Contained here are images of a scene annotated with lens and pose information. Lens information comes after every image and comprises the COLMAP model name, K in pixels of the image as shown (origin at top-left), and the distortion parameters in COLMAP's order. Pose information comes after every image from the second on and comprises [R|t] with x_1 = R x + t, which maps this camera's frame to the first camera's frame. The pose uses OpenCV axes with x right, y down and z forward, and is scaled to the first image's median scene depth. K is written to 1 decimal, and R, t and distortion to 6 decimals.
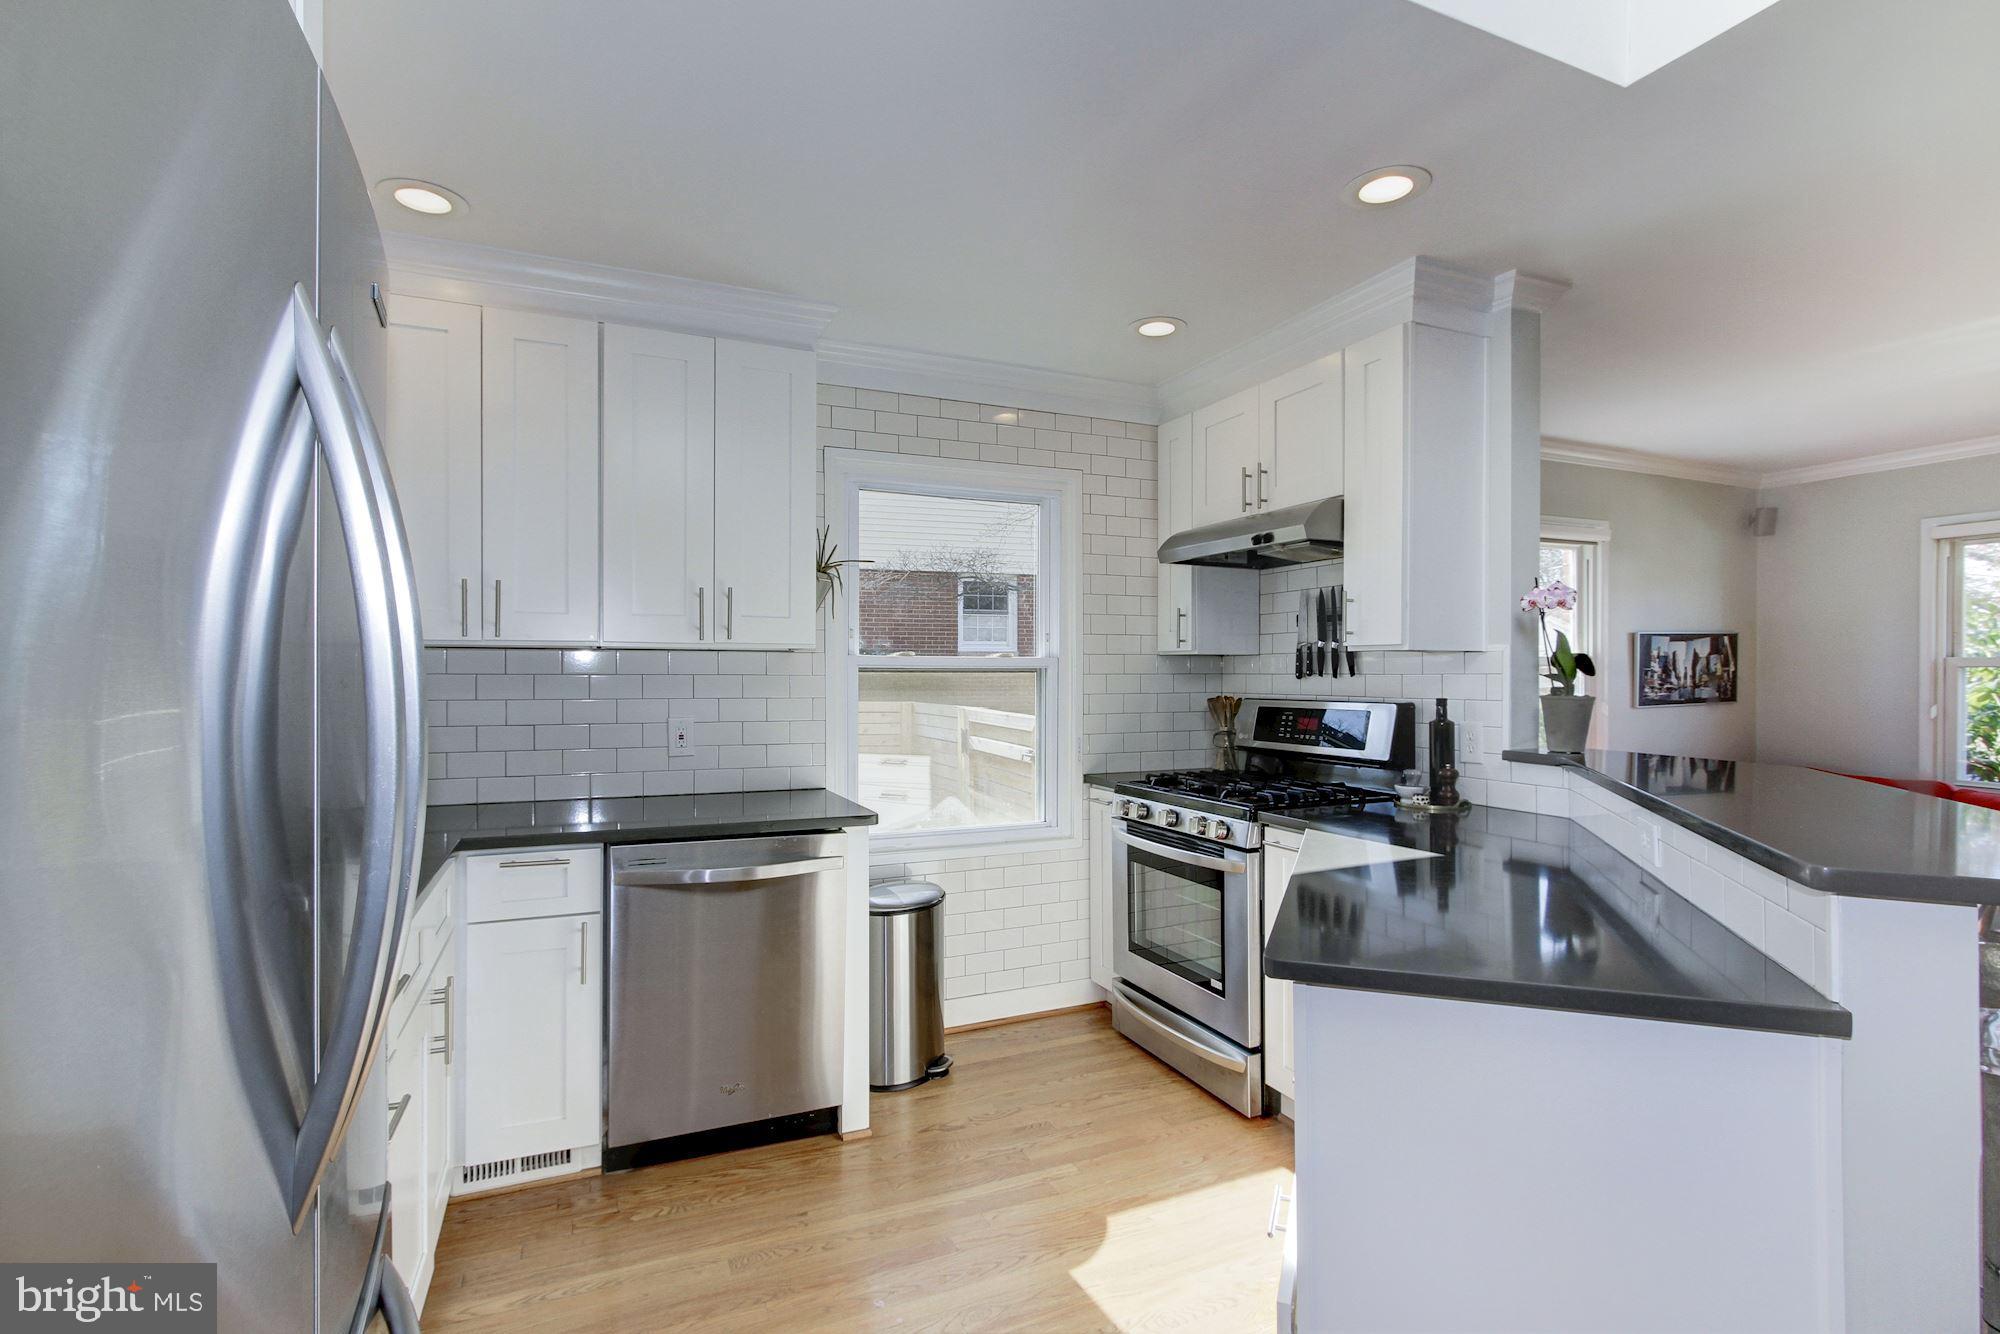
lens RADIAL K [[932.8, 0, 991.2], [0, 932.8, 677.6], [0, 0, 1]] dist [0.000503, 0.000671]
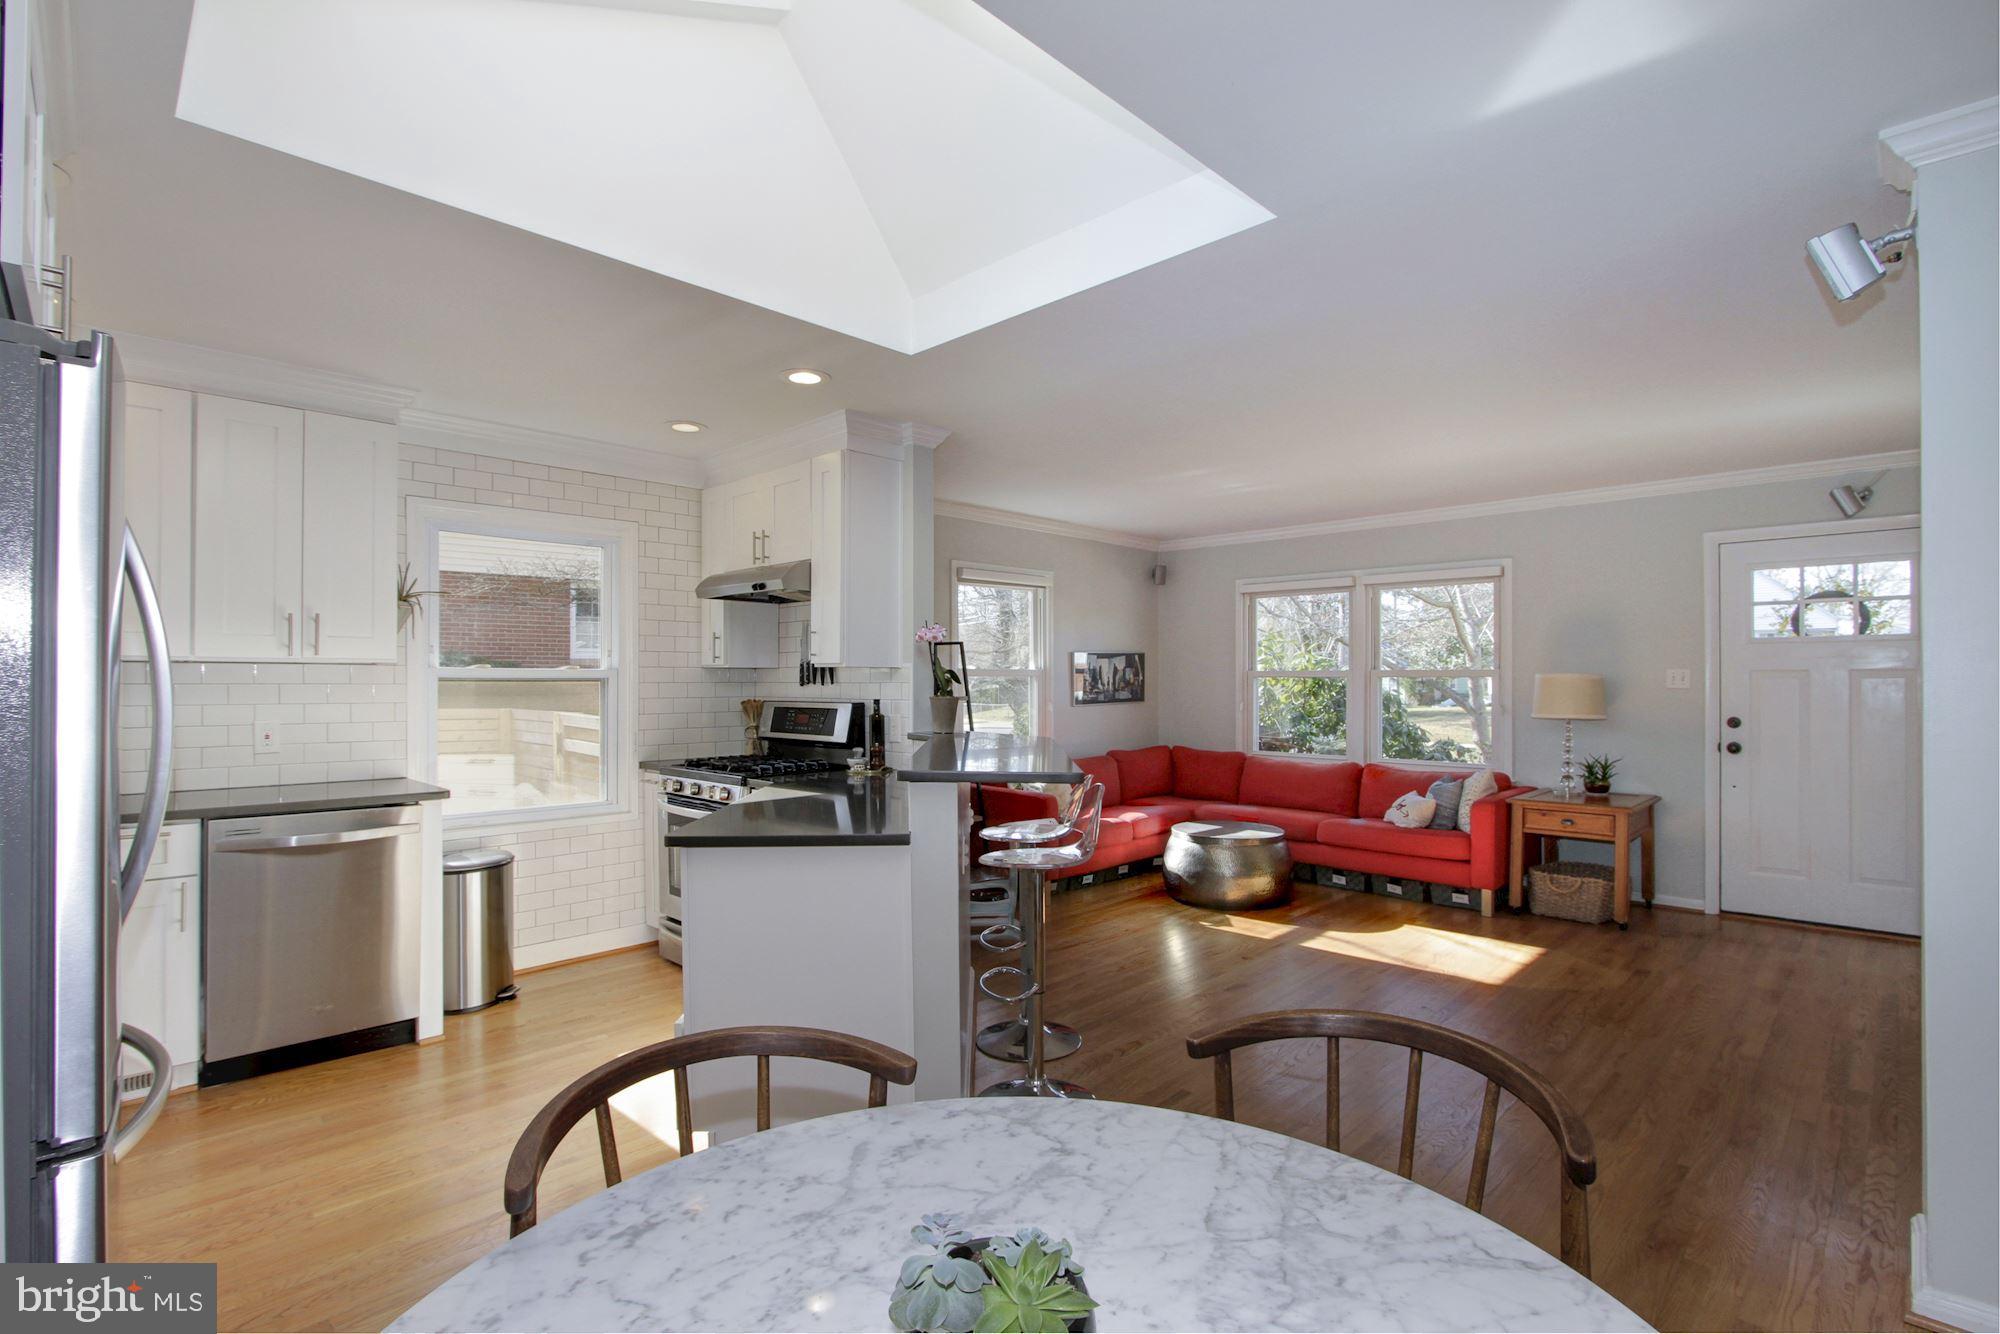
lens RADIAL K [[954.6, 0, 983.4], [0, 954.6, 679.2], [0, 0, 1]] dist [-0.015281, 0.000761]
pose [[0.937044, 0.000091, 0.349212, 0.095056], [0.001612, 0.999988, -0.004585, -0.002041], [-0.349208, 0.004859, 0.937033, -0.420118]]
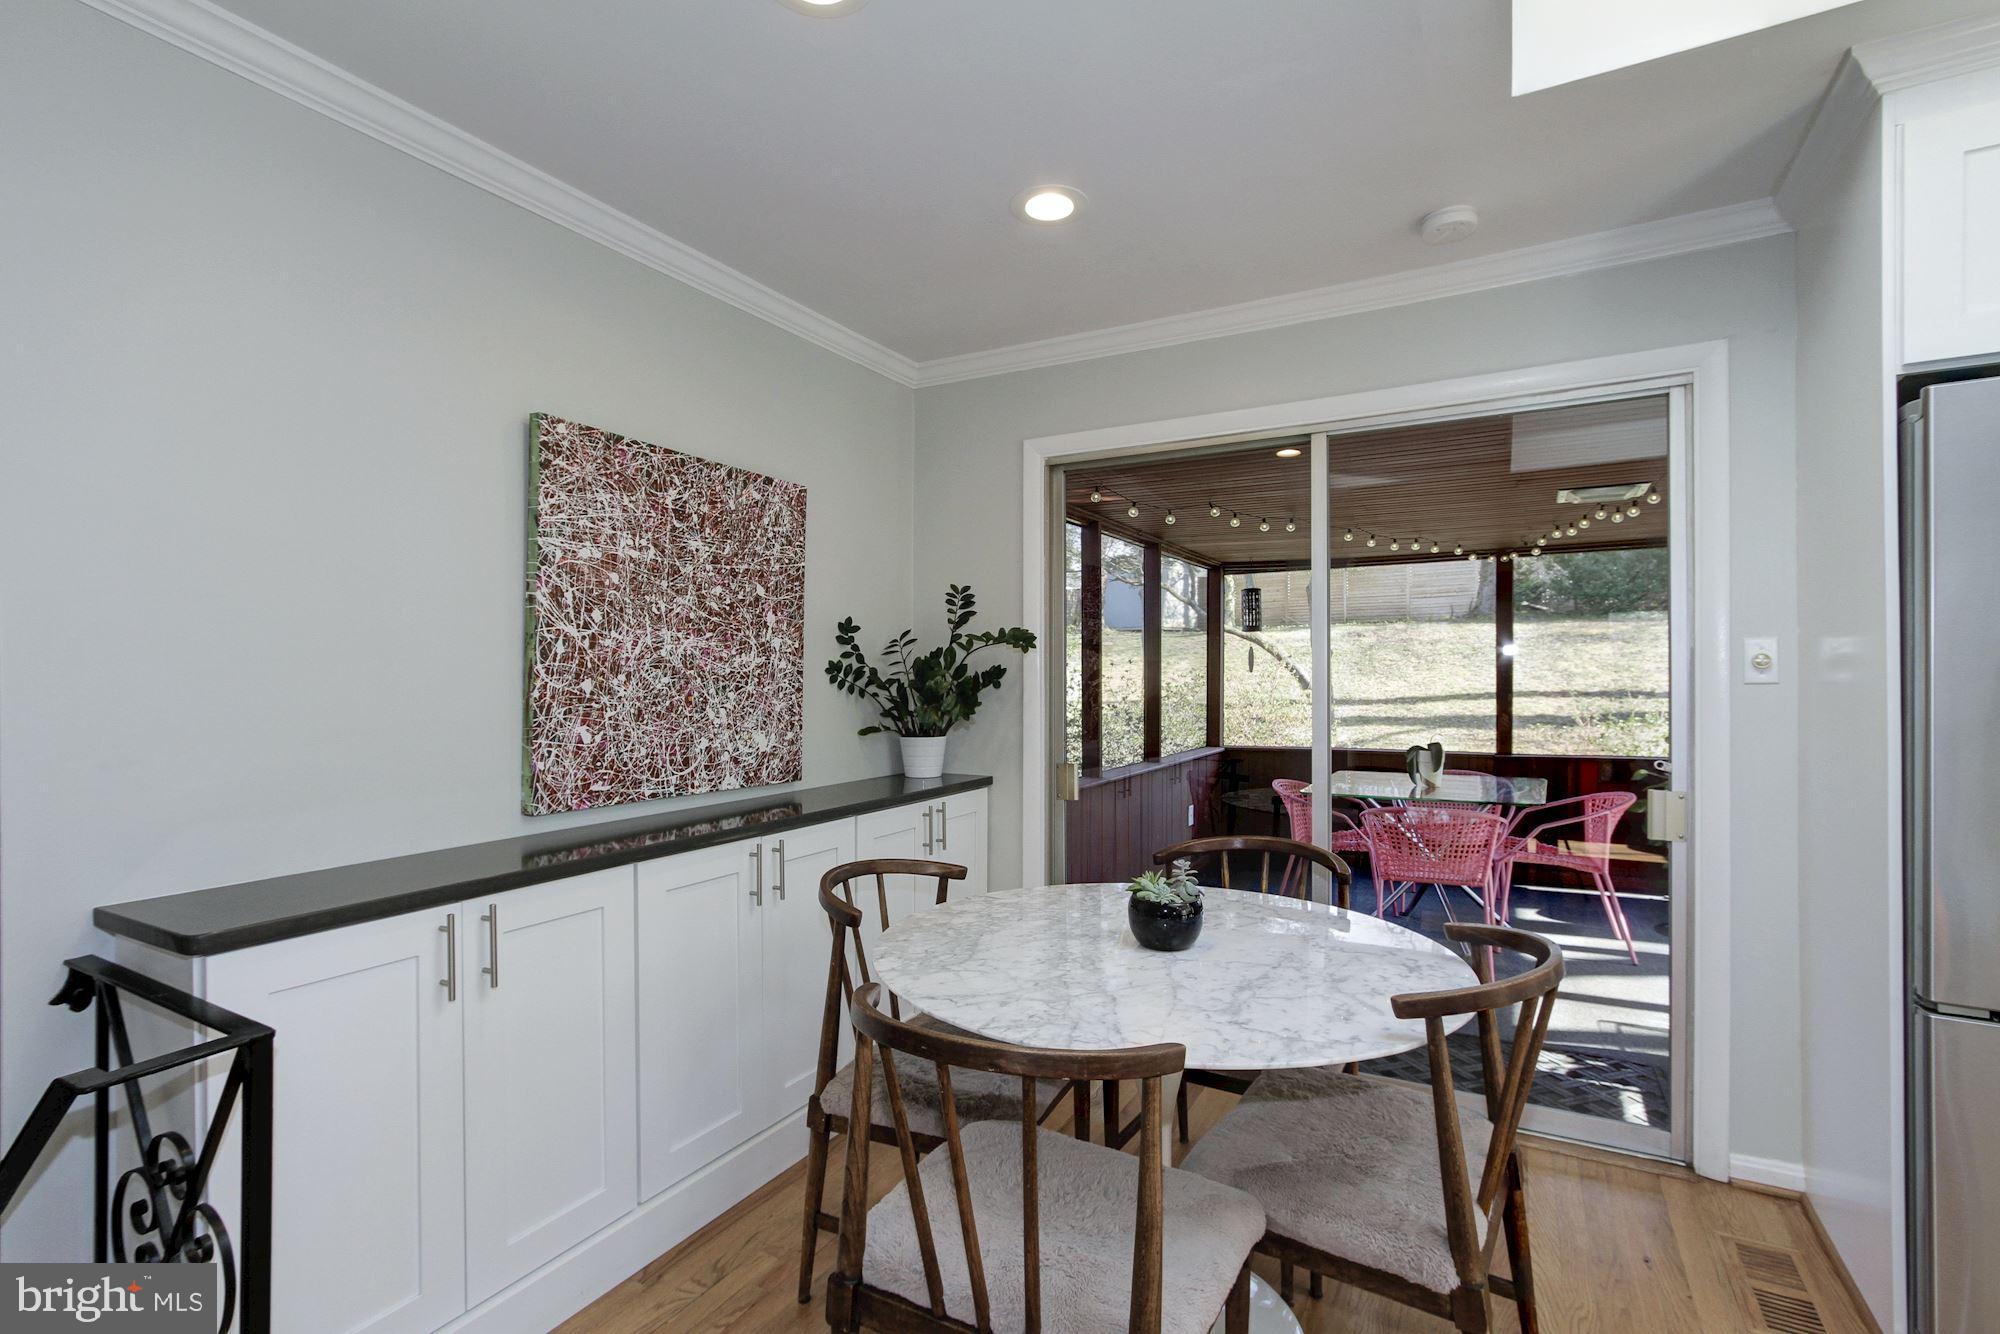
lens RADIAL K [[921.5, 0, 997.1], [0, 921.5, 679.5], [0, 0, 1]] dist [-0.007001, 0.000518]
pose [[-0.807757, 0.003046, -0.589508, 0.624296], [0.001860, 0.999995, 0.002618, 0.008436], [0.589513, 0.001019, -0.807758, 0.222858]]
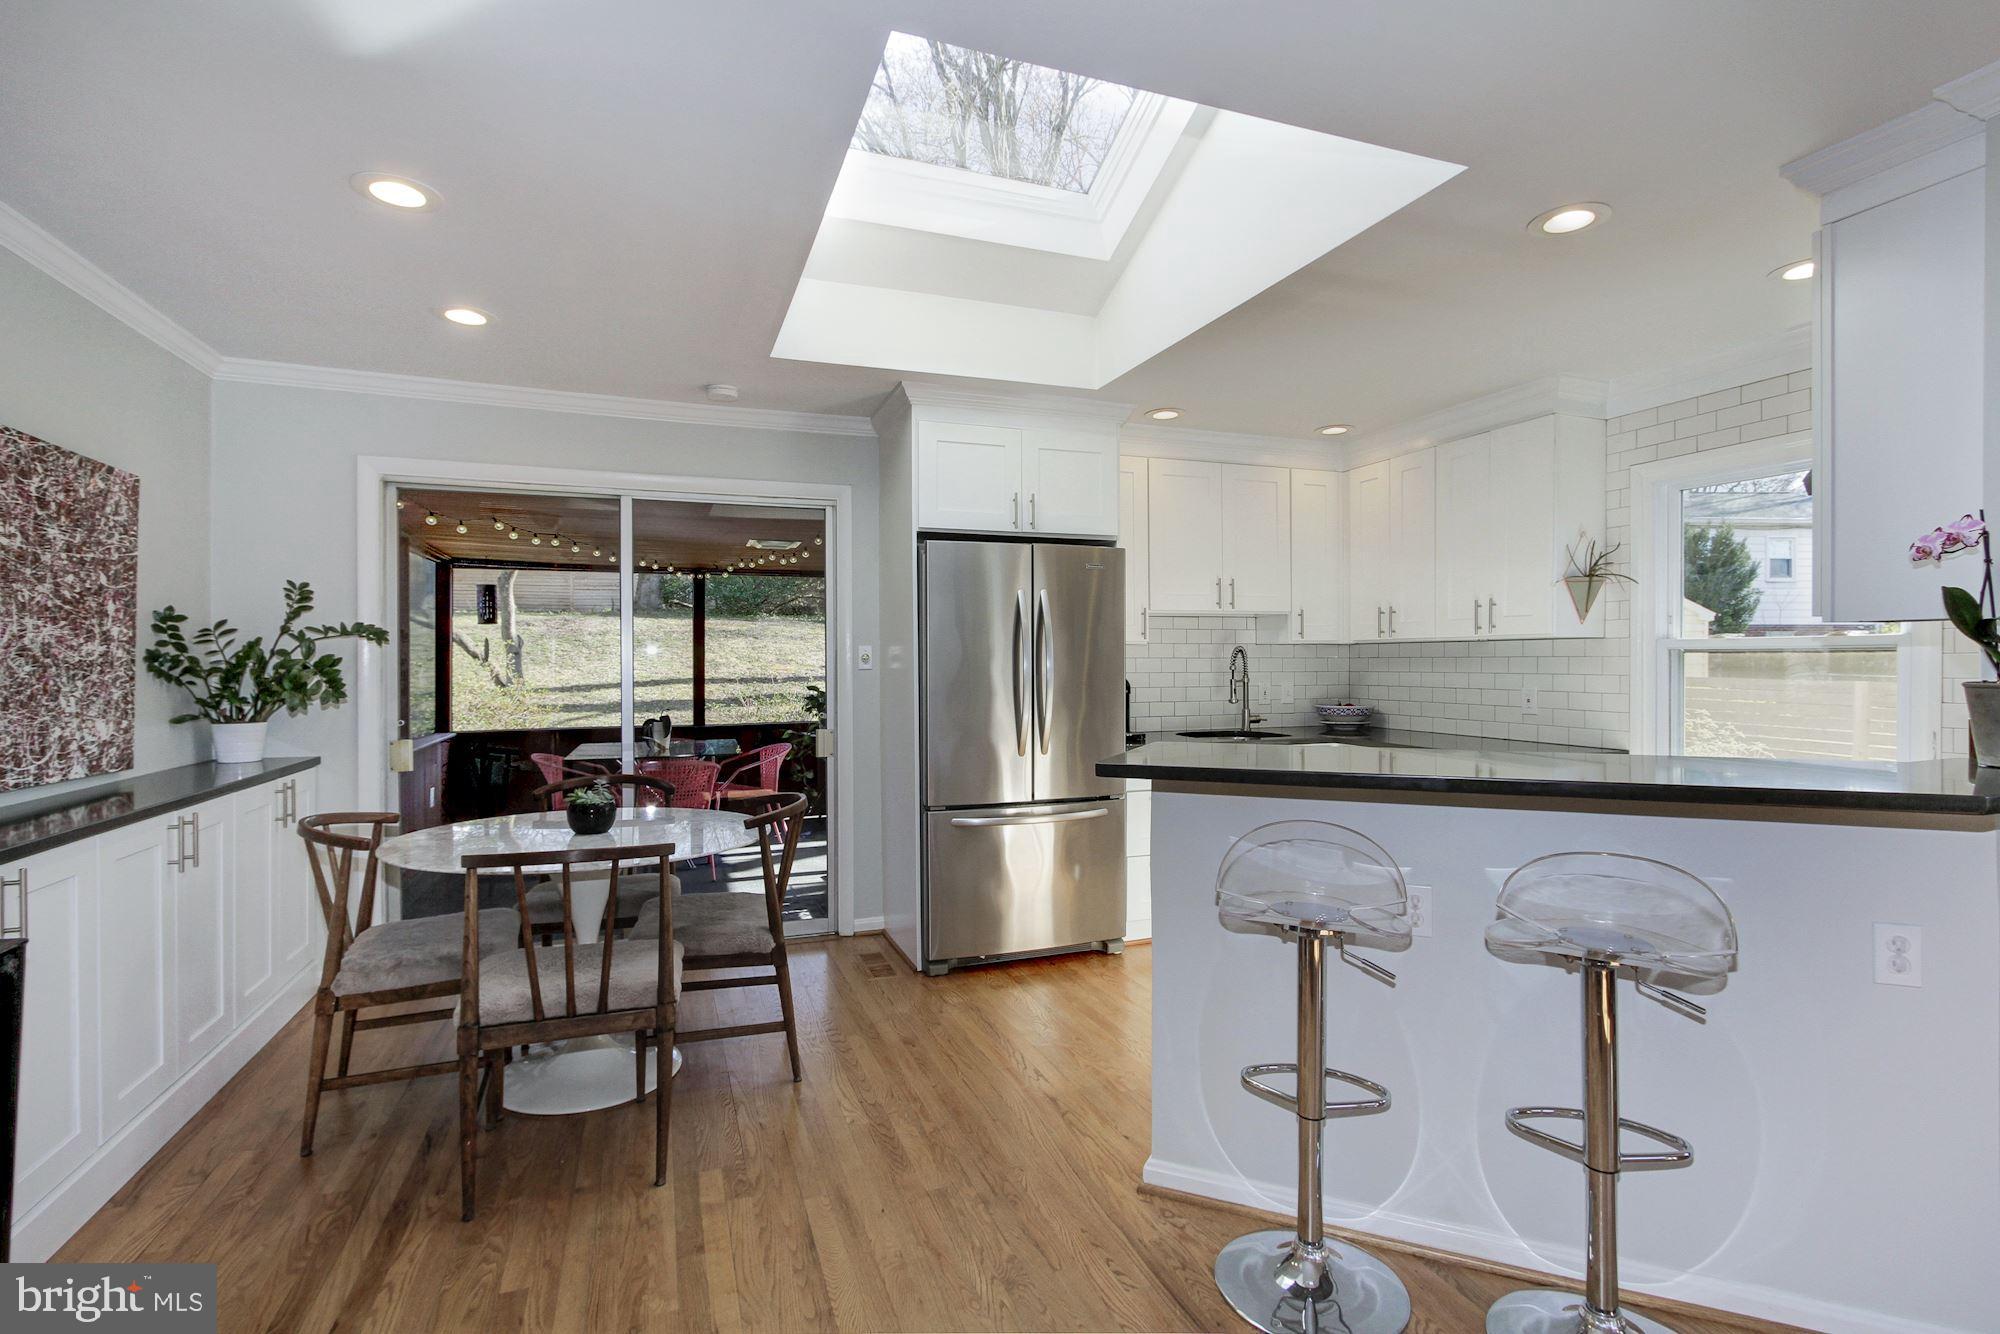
lens RADIAL K [[932.8, 0, 991.2], [0, 932.8, 677.6], [0, 0, 1]] dist [0.000503, 0.000671]
pose [[-0.080816, 0.013326, -0.996640, 1.111605], [0.000975, 0.999911, 0.013291, 0.008361], [0.996729, 0.000102, -0.080821, 0.297958]]
